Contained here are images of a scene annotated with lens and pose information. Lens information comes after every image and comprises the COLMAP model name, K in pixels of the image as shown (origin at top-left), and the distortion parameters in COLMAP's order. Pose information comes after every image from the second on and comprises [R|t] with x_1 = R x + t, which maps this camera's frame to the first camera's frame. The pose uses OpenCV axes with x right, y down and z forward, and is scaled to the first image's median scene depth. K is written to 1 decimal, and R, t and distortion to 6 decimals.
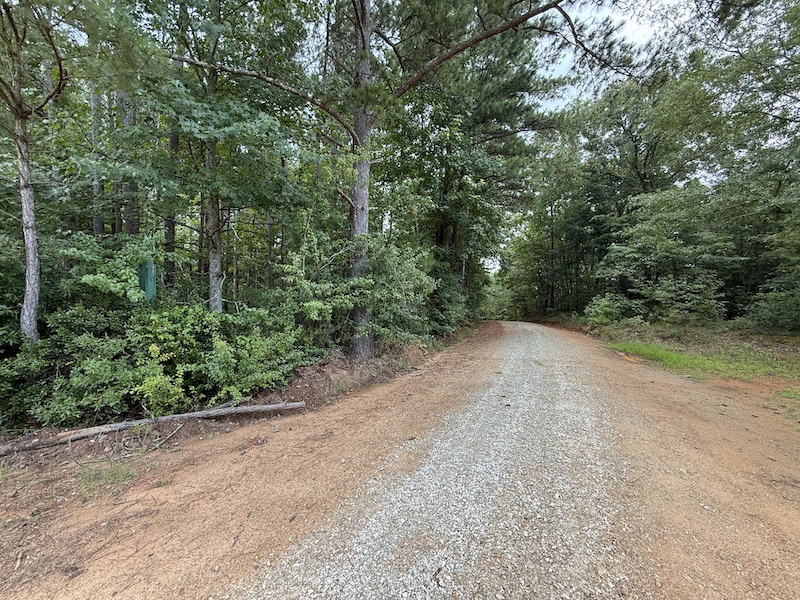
lens RADIAL K [[316.3, 0, 402.6], [0, 316.3, 301.2], [0, 0, 1]] dist [-0.000536, -0.000570]
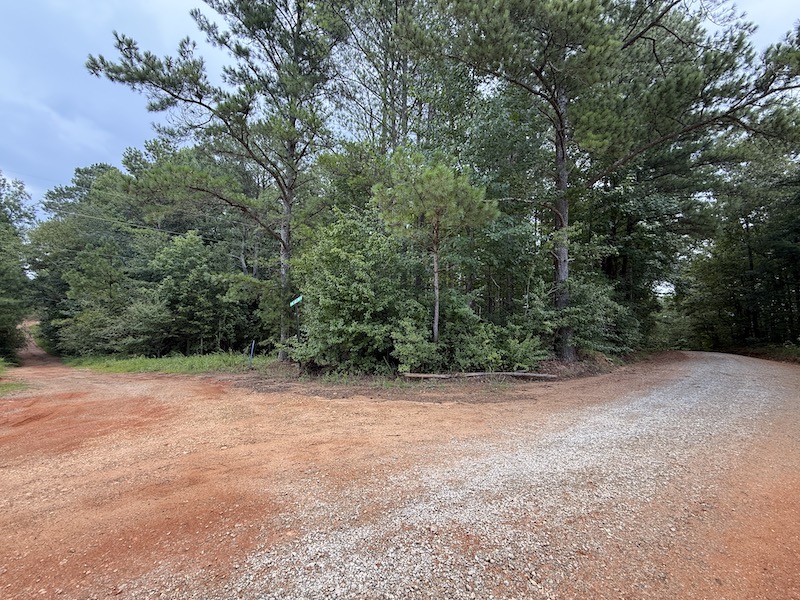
lens RADIAL K [[316.3, 0, 399.2], [0, 316.3, 300.1], [0, 0, 1]] dist [-0.000536, -0.000570]
pose [[0.915469, -0.017893, -0.401990, -0.209249], [-0.016620, 0.996477, -0.082204, 0.024853], [0.402045, 0.081936, 0.911947, -0.570246]]
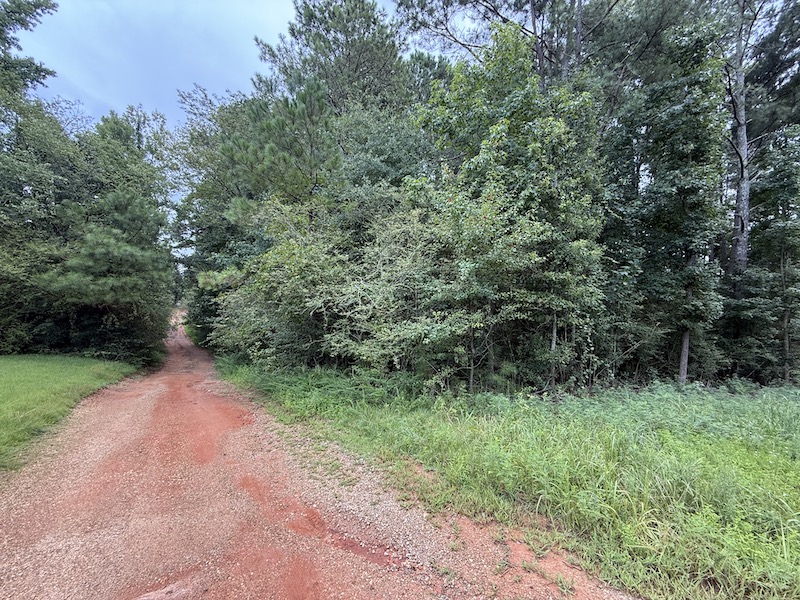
lens RADIAL K [[316.3, 0, 397.5], [0, 316.3, 299.5], [0, 0, 1]] dist [-0.000536, -0.000570]
pose [[0.774930, -0.020972, -0.631699, -2.774138], [-0.025503, 0.997598, -0.064405, 0.155978], [0.631532, 0.066019, 0.772534, 0.299643]]
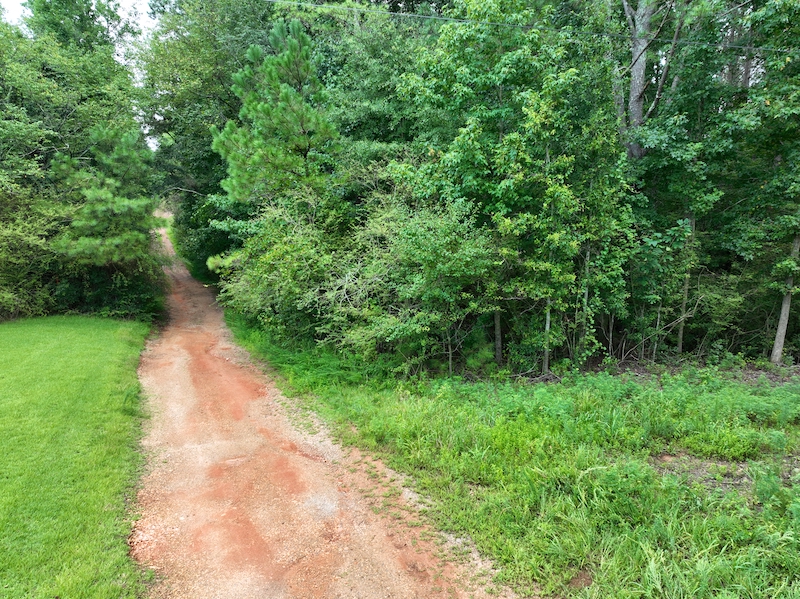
lens RADIAL K [[558.1, 0, 401.3], [0, 558.1, 295.9], [0, 0, 1]] dist [-0.003483, 0.021135]
pose [[0.642312, 0.124204, -0.756313, -2.040266], [0.001679, 0.986552, 0.163440, -0.149866], [0.766442, -0.106249, 0.633465, -0.032458]]
